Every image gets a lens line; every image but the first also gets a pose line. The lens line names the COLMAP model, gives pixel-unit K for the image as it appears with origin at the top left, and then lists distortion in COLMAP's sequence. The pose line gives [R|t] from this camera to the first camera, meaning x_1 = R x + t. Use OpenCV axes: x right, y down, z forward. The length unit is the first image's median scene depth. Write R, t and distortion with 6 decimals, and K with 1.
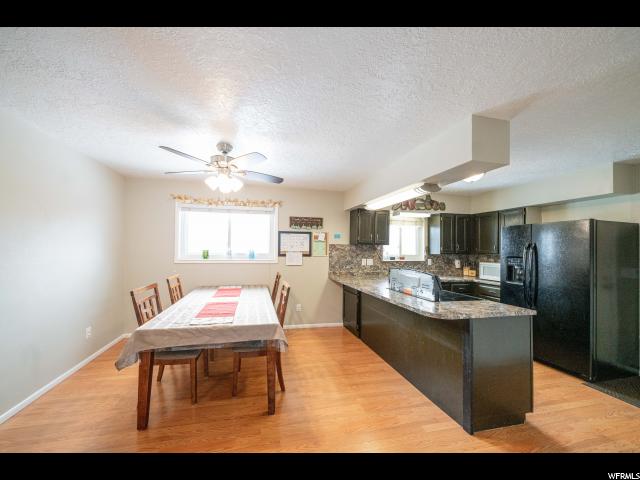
lens RADIAL K [[225.5, 0, 294.1], [0, 225.5, 243.7], [0, 0, 1]] dist [0.000176, -0.000047]
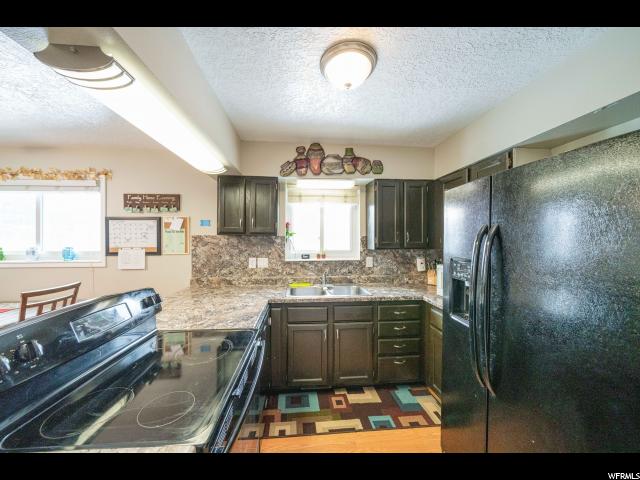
lens RADIAL K [[223.6, 0, 312.2], [0, 223.6, 239.0], [0, 0, 1]] dist [-0.002026, -0.000104]
pose [[0.992329, -0.014999, -0.122714, 0.592257], [0.016668, 0.999782, 0.012579, 0.010000], [0.122499, -0.014528, 0.992362, 0.430770]]
